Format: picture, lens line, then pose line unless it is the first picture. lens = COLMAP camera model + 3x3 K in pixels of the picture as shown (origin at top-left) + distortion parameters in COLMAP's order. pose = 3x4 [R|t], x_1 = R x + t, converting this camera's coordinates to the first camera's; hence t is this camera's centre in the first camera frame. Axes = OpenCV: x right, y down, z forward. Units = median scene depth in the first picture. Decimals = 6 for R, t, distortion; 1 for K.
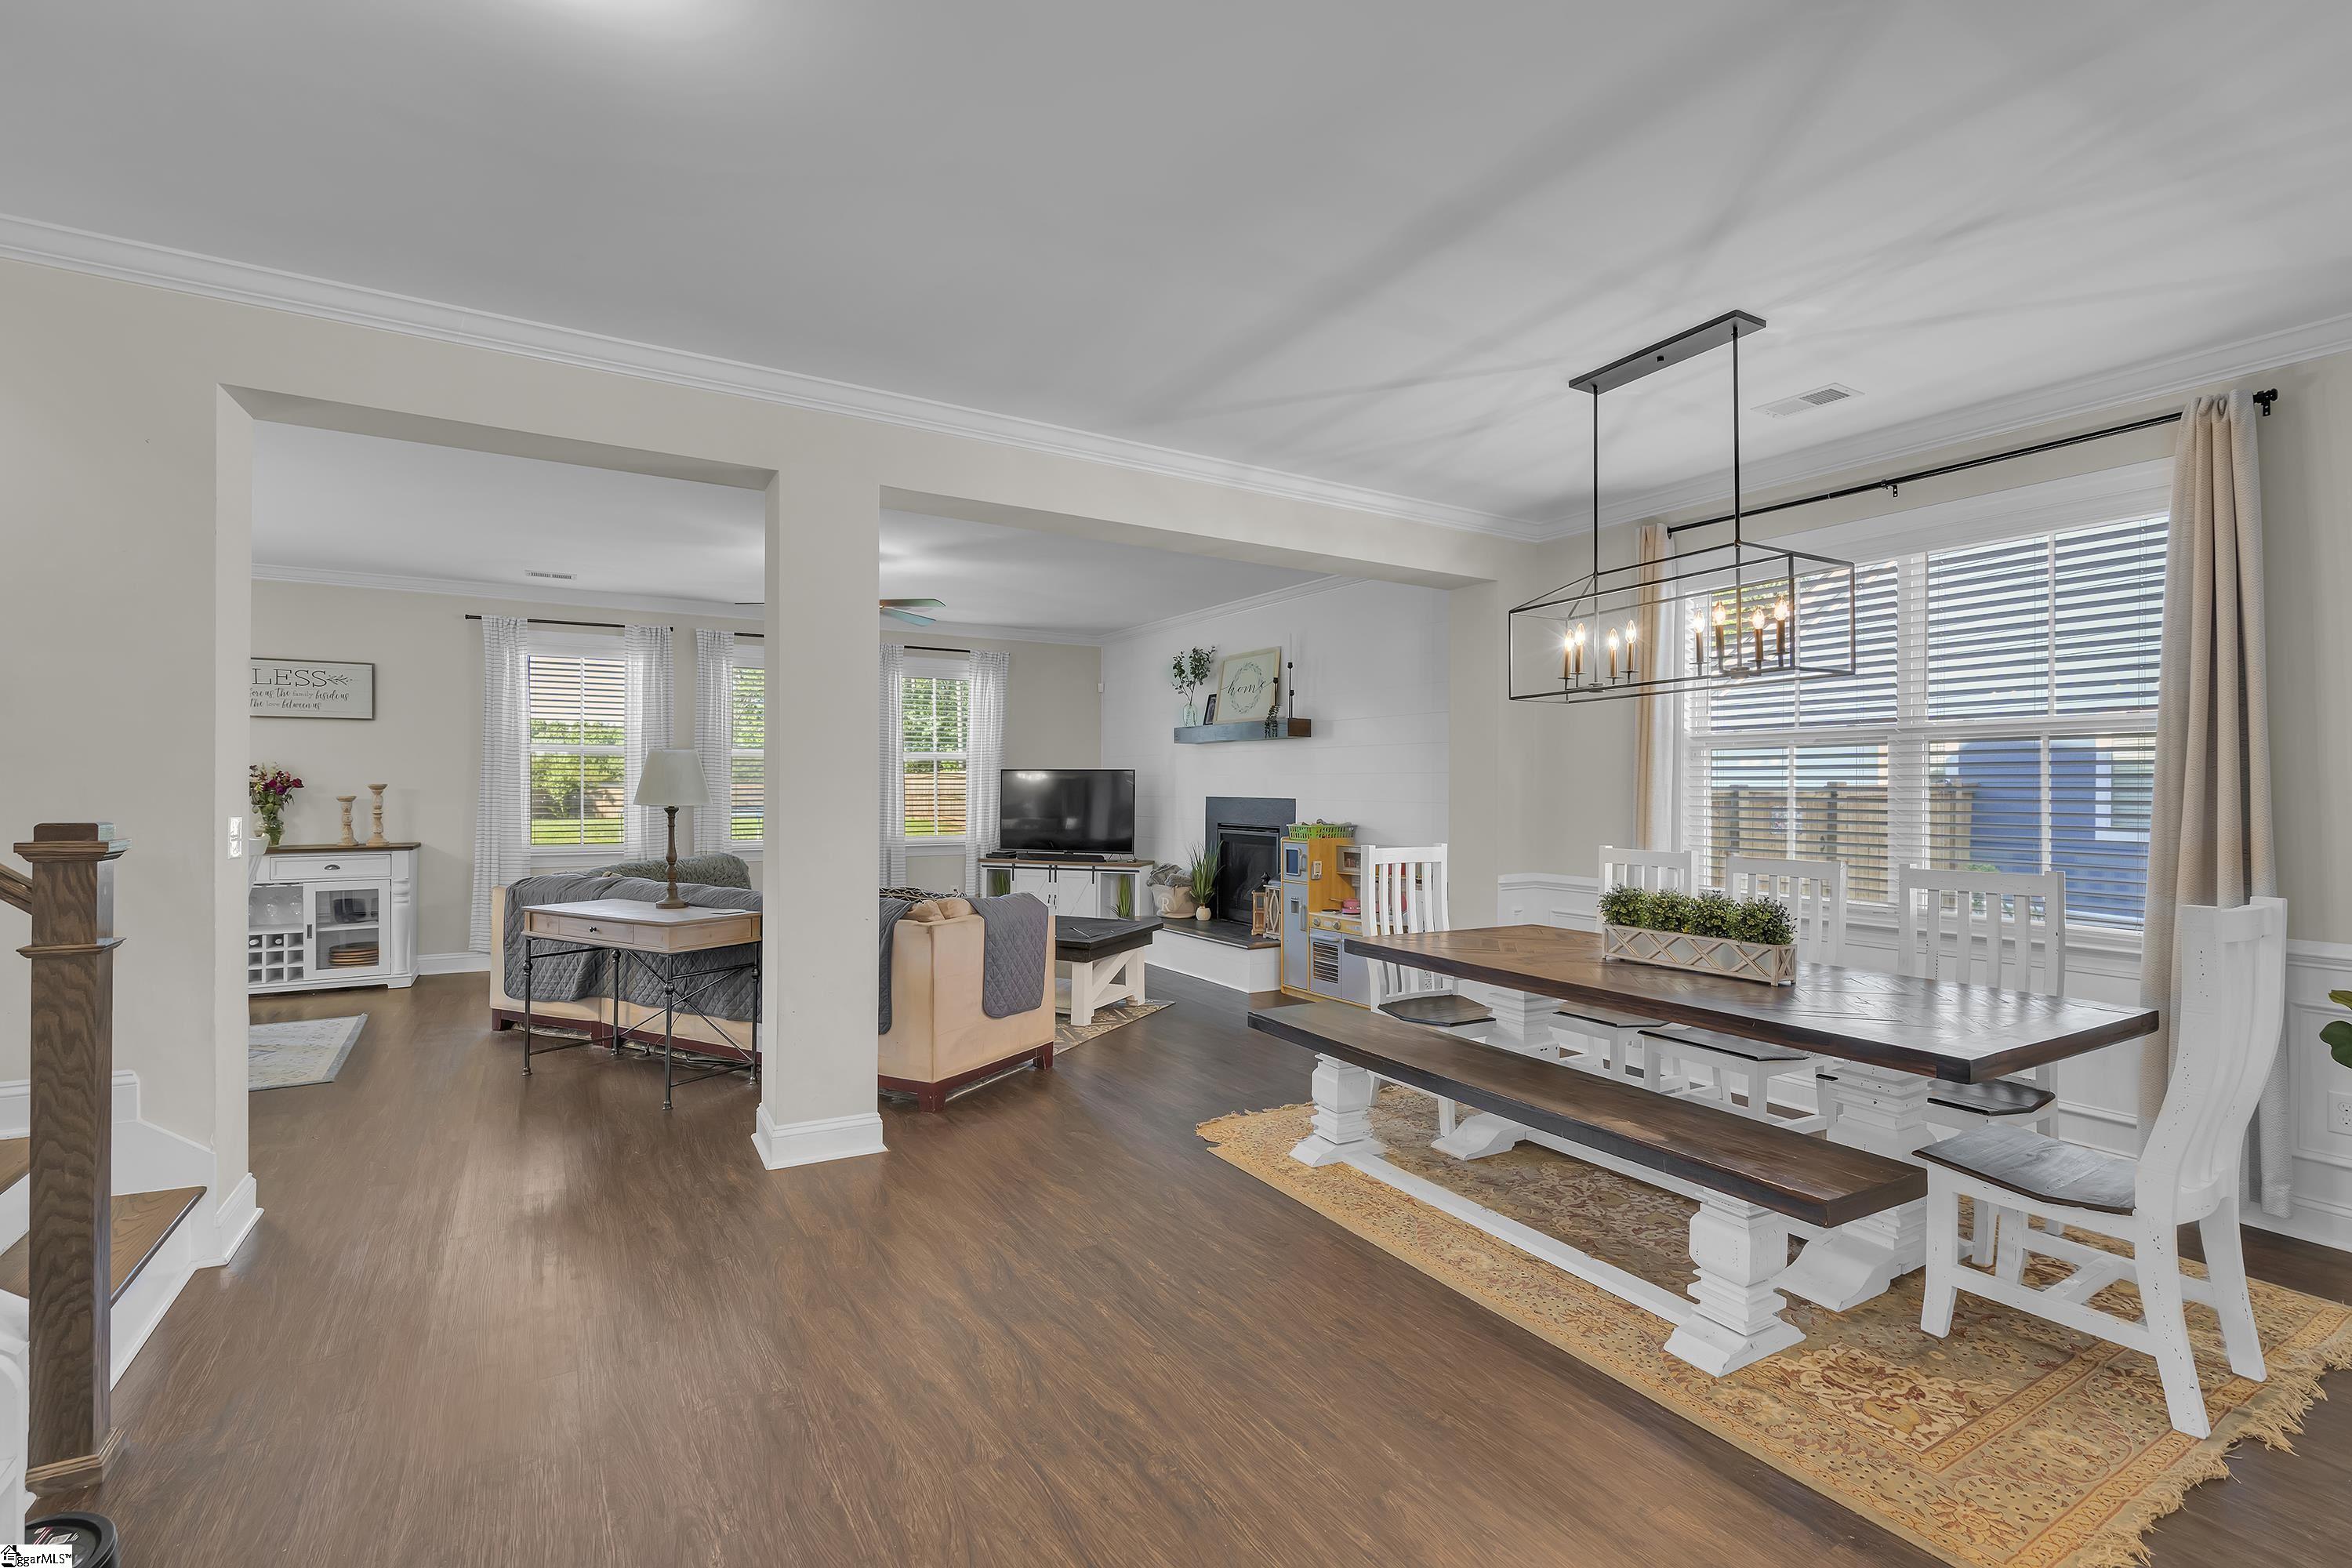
lens RADIAL K [[1051.7, 0, 1173.8], [0, 1051.7, 789.9], [0, 0, 1]] dist [-0.004087, 0.001592]
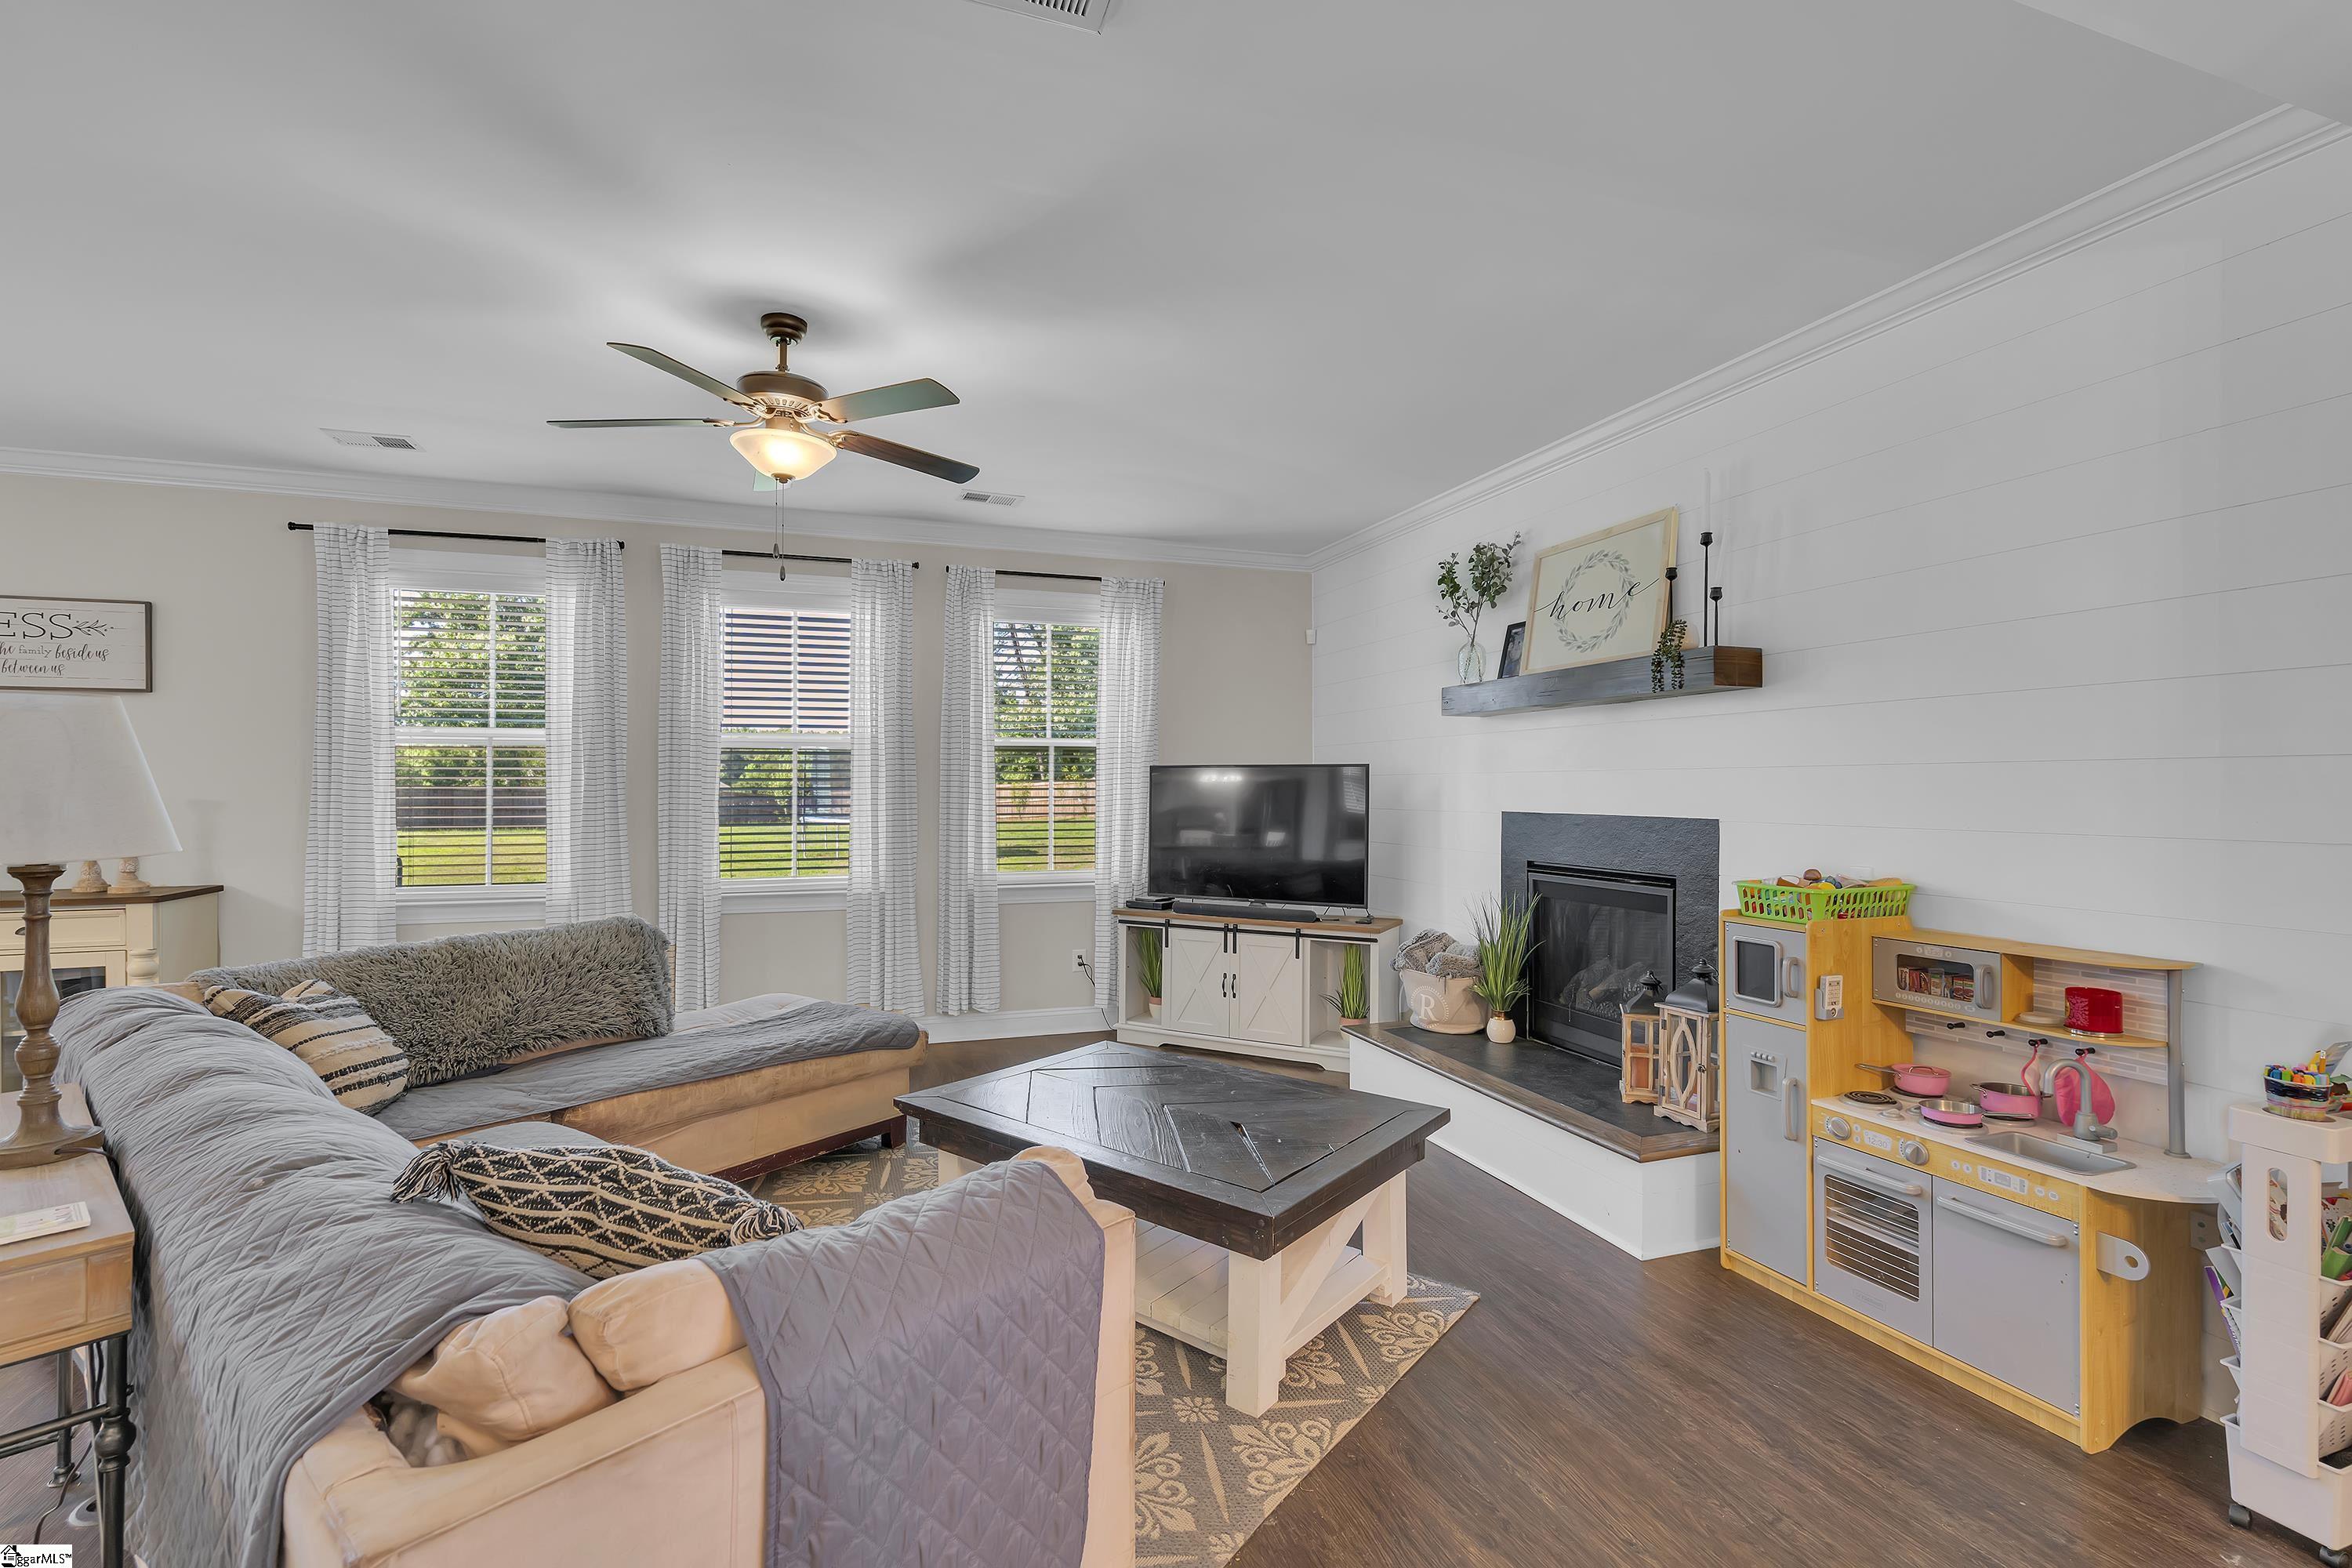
lens RADIAL K [[1051.7, 0, 1179.7], [0, 1051.7, 786.4], [0, 0, 1]] dist [-0.004087, 0.001592]
pose [[0.980177, -0.003341, -0.198095, -0.030555], [0.001906, 0.999971, -0.007436, -0.003524], [0.198114, 0.006911, 0.980155, 0.510104]]
